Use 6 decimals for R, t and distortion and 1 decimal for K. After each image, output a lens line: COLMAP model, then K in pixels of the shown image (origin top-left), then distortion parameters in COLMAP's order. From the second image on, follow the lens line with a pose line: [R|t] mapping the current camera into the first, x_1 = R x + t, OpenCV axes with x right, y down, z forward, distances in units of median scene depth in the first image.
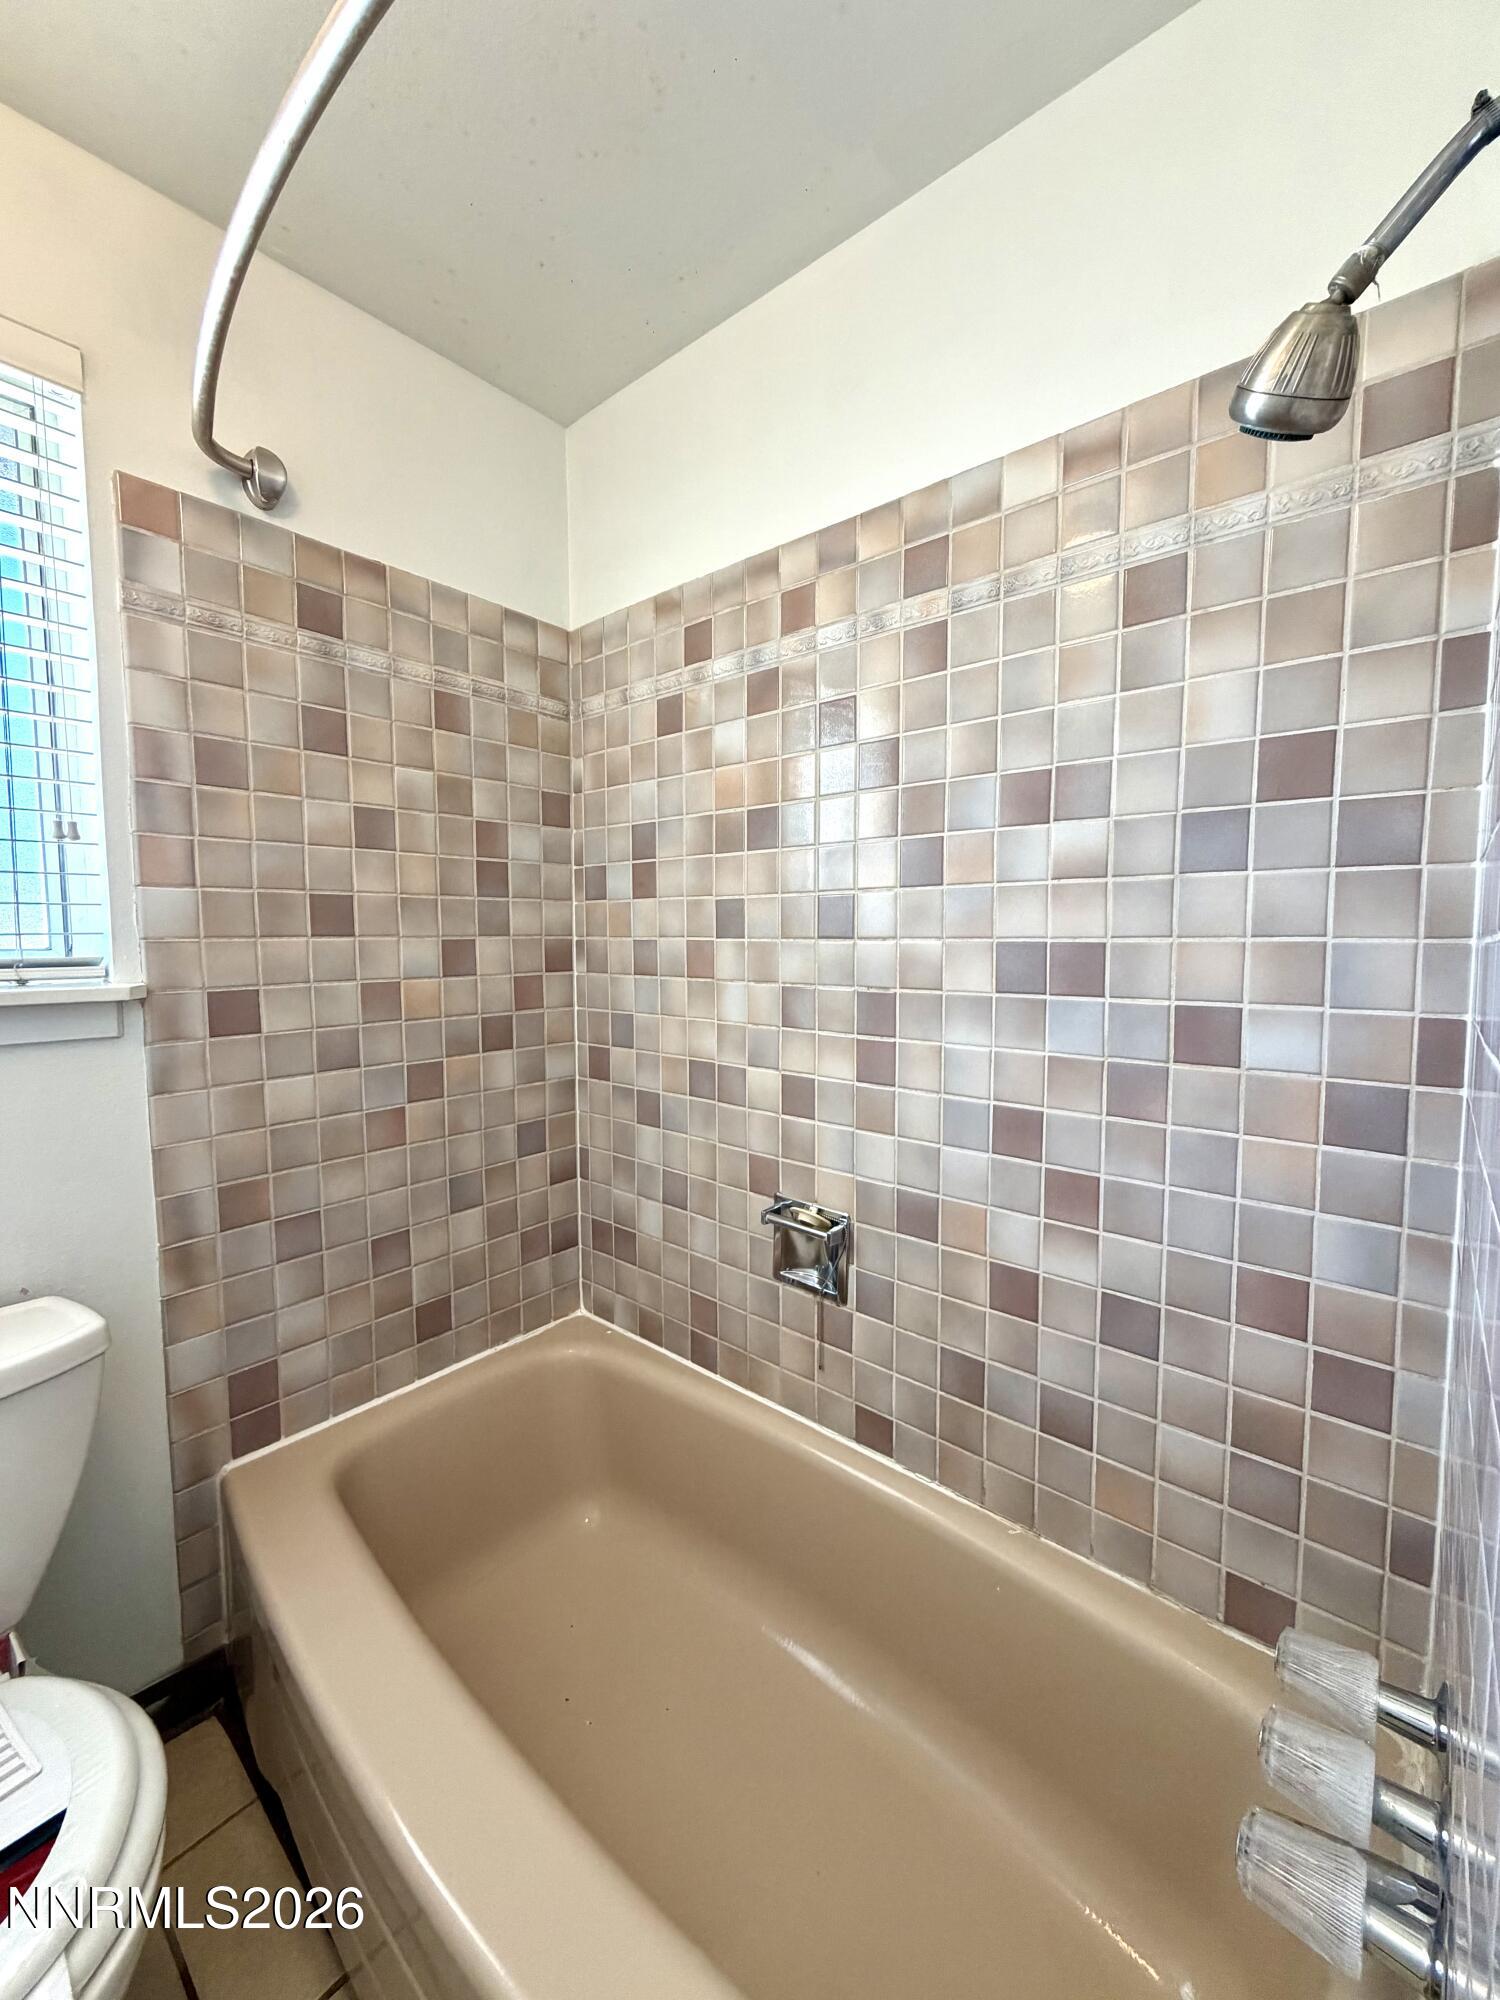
lens RADIAL K [[797.3, 0, 752.9], [0, 797.3, 990.9], [0, 0, 1]] dist [-0.001904, 0.000667]
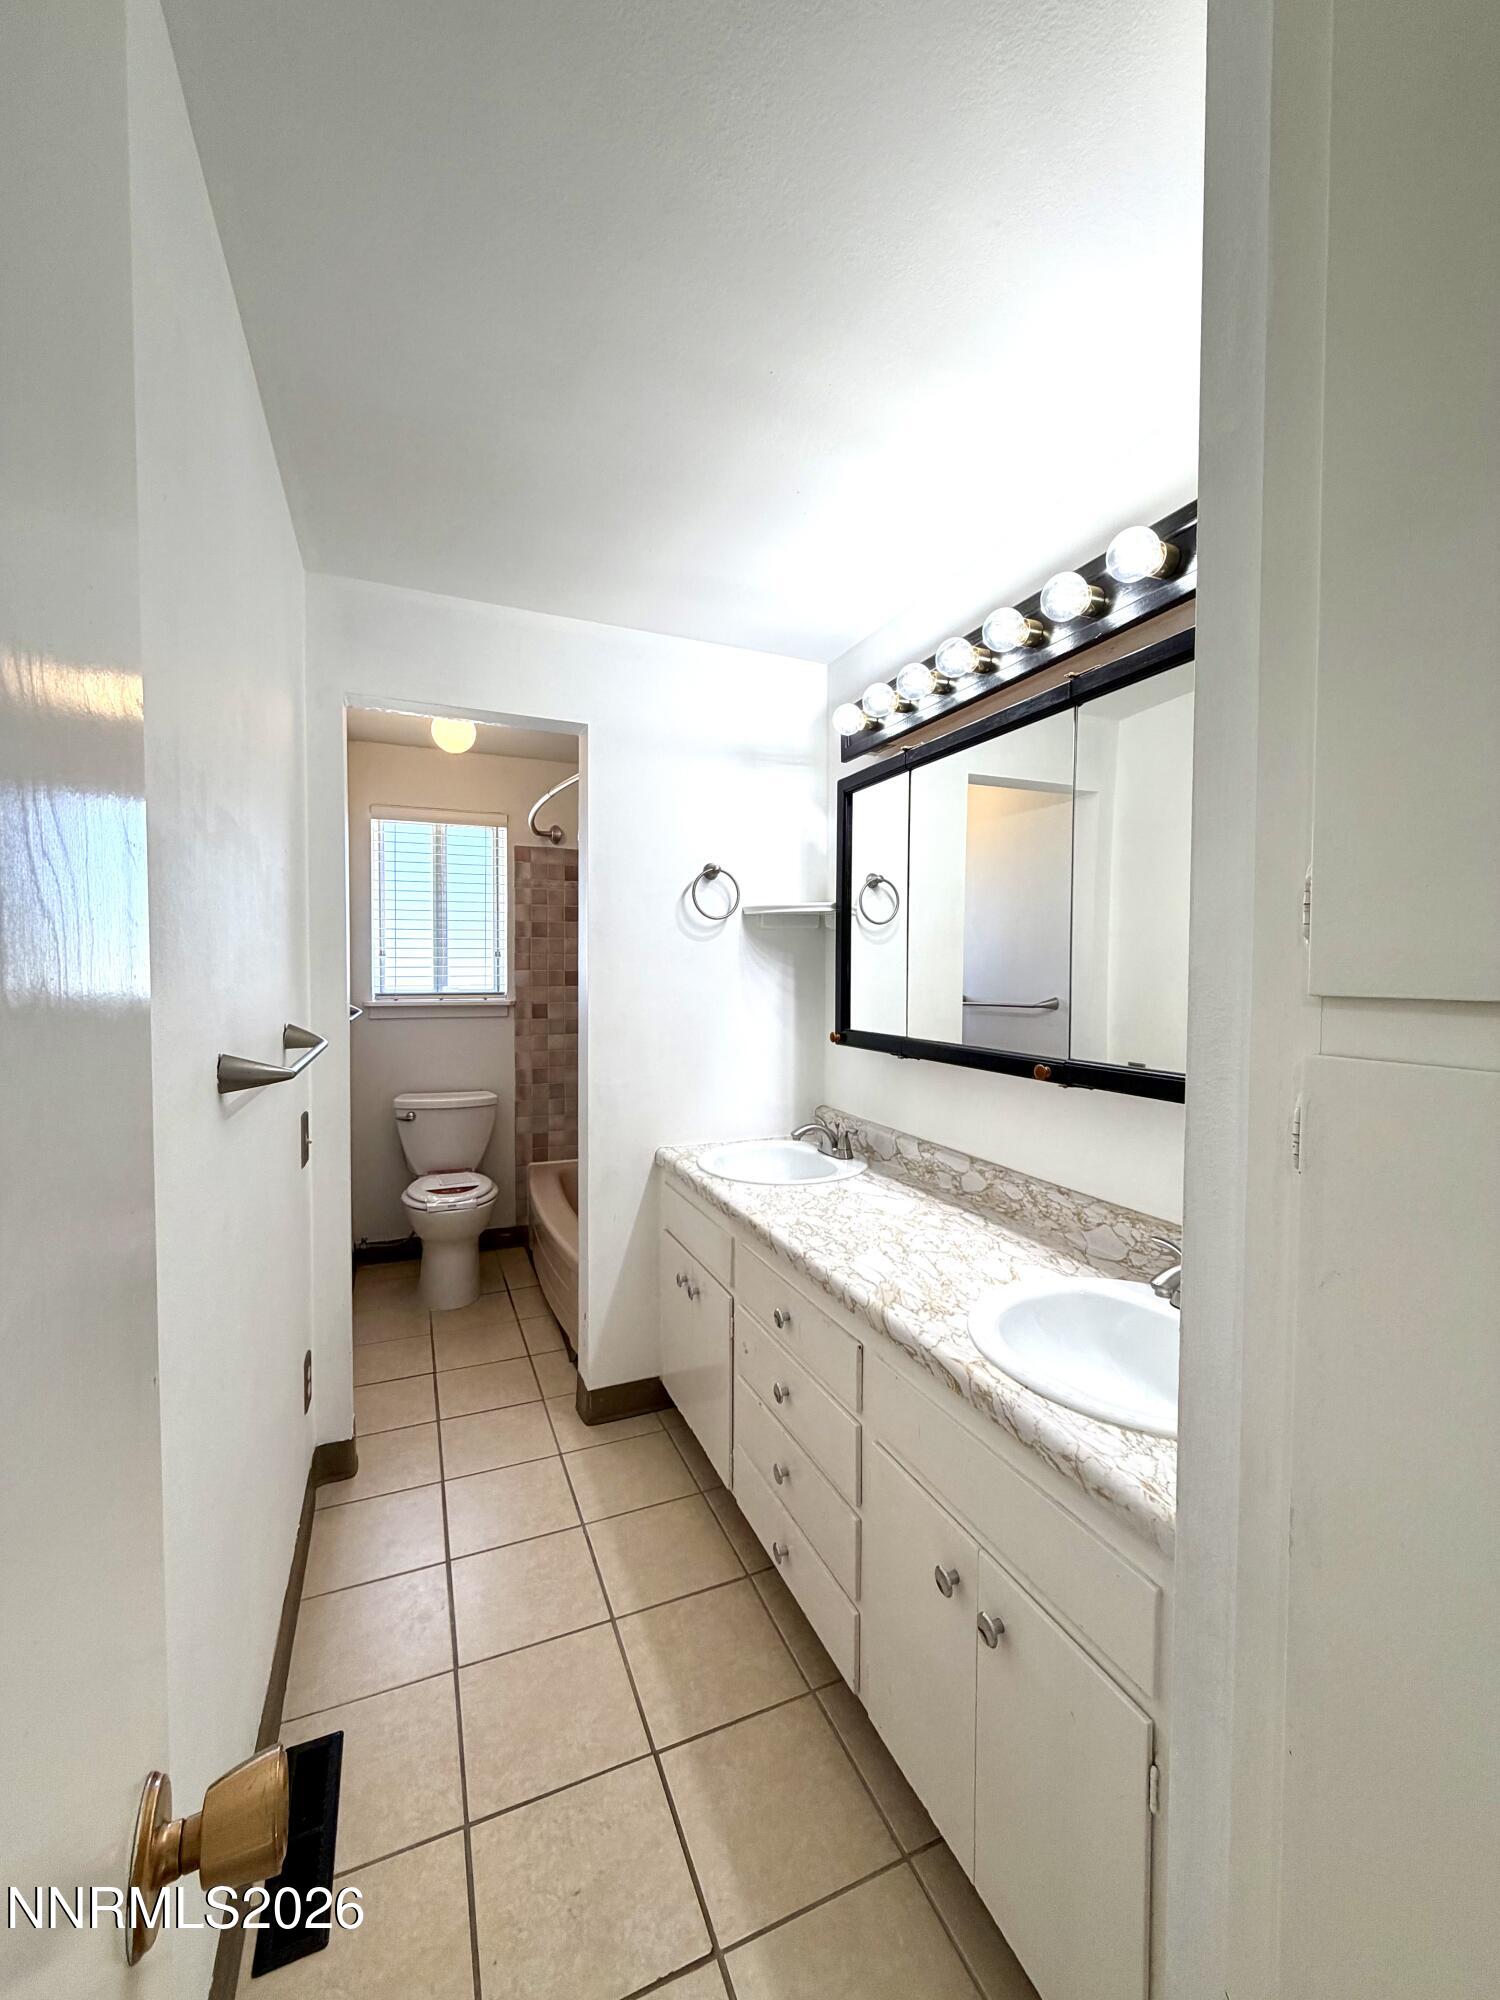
lens RADIAL K [[797.3, 0, 747.3], [0, 797.3, 1000.3], [0, 0, 1]] dist [-0.001904, 0.000667]
pose [[0.894619, 0.015507, -0.446560, 1.466642], [-0.037597, 0.998466, -0.040649, 0.083433], [0.445245, 0.053155, 0.893830, -1.411993]]
